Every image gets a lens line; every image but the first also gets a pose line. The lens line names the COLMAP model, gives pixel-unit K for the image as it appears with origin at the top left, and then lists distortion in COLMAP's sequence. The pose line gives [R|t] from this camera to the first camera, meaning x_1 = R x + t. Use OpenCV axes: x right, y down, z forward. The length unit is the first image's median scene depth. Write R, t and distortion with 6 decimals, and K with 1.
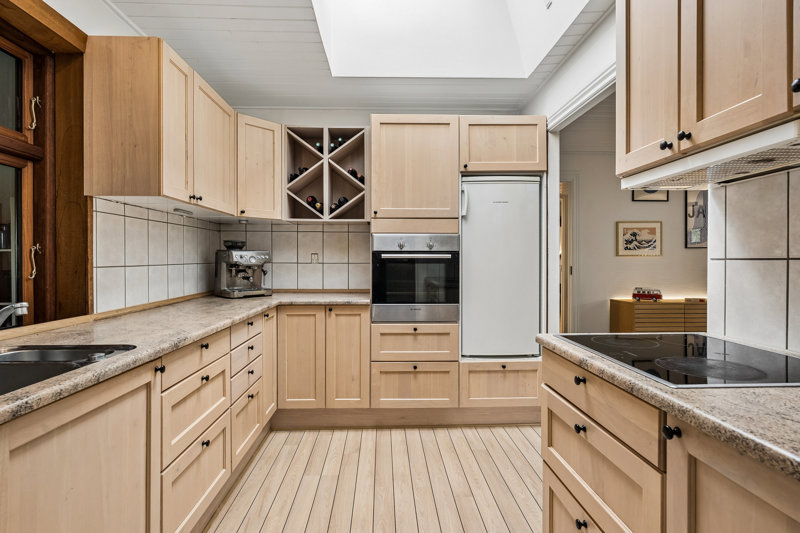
lens RADIAL K [[411.0, 0, 398.6], [0, 411.0, 261.6], [0, 0, 1]] dist [-0.000654, 0.000108]
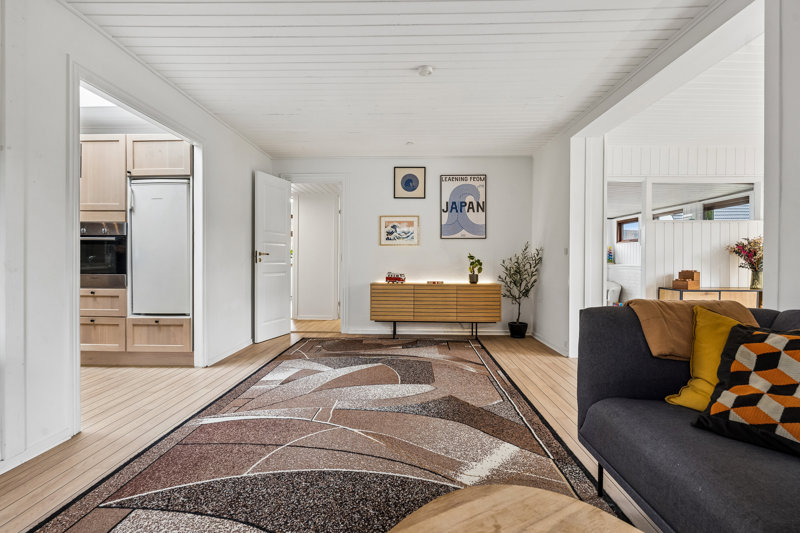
lens RADIAL K [[411.6, 0, 400.8], [0, 411.6, 265.3], [0, 0, 1]] dist [-0.004222, 0.000270]
pose [[0.997940, 0.007095, -0.063753, 1.127438], [-0.006495, 0.999933, 0.009606, 0.053597], [0.063817, -0.009172, 0.997919, -0.283717]]
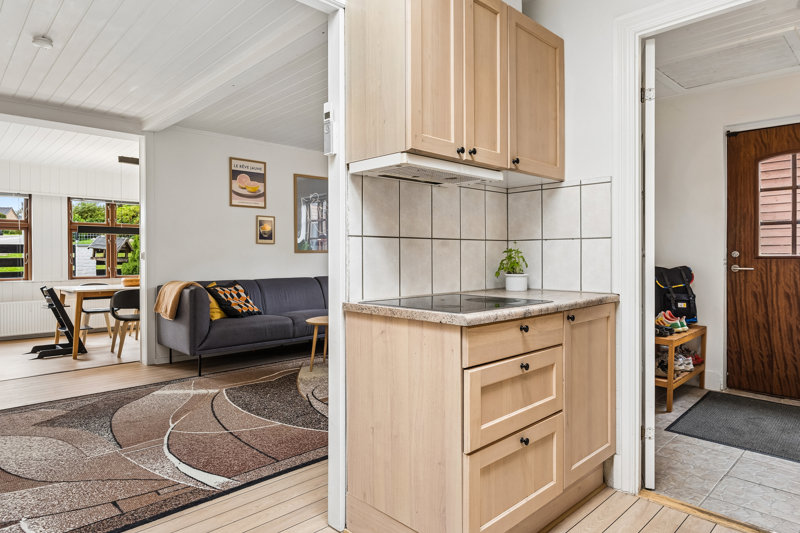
lens RADIAL K [[486.1, 0, 393.9], [0, 486.1, 258.7], [0, 0, 1]] dist [-0.001780, -0.000193]
pose [[-0.663832, -0.002253, 0.747878, -0.162435], [0.005594, 0.999953, 0.007978, 0.024052], [-0.747861, 0.009480, -0.663788, 0.904091]]
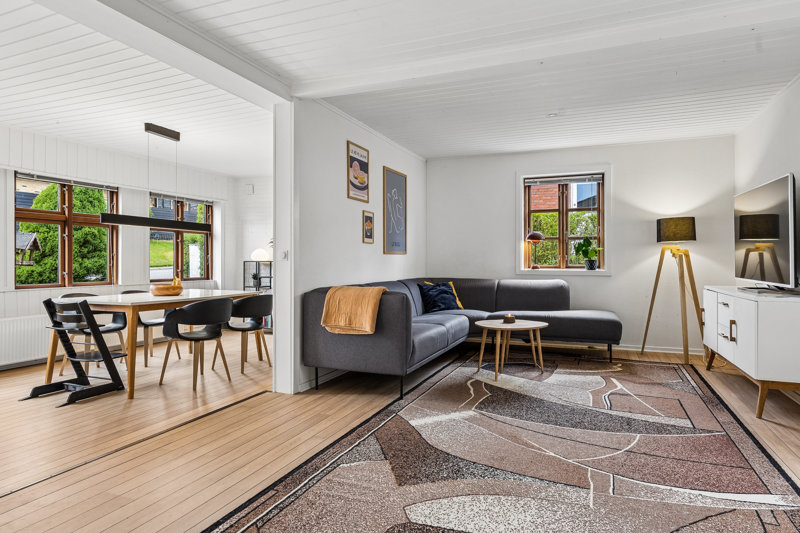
lens RADIAL K [[477.8, 0, 399.4], [0, 477.8, 259.1], [0, 0, 1]] dist [0.000068, -0.000694]
pose [[-0.908319, 0.000677, 0.418278, 0.867251], [0.000194, 0.999999, -0.001196, 0.035759], [-0.418278, -0.001005, -0.908318, 1.496220]]
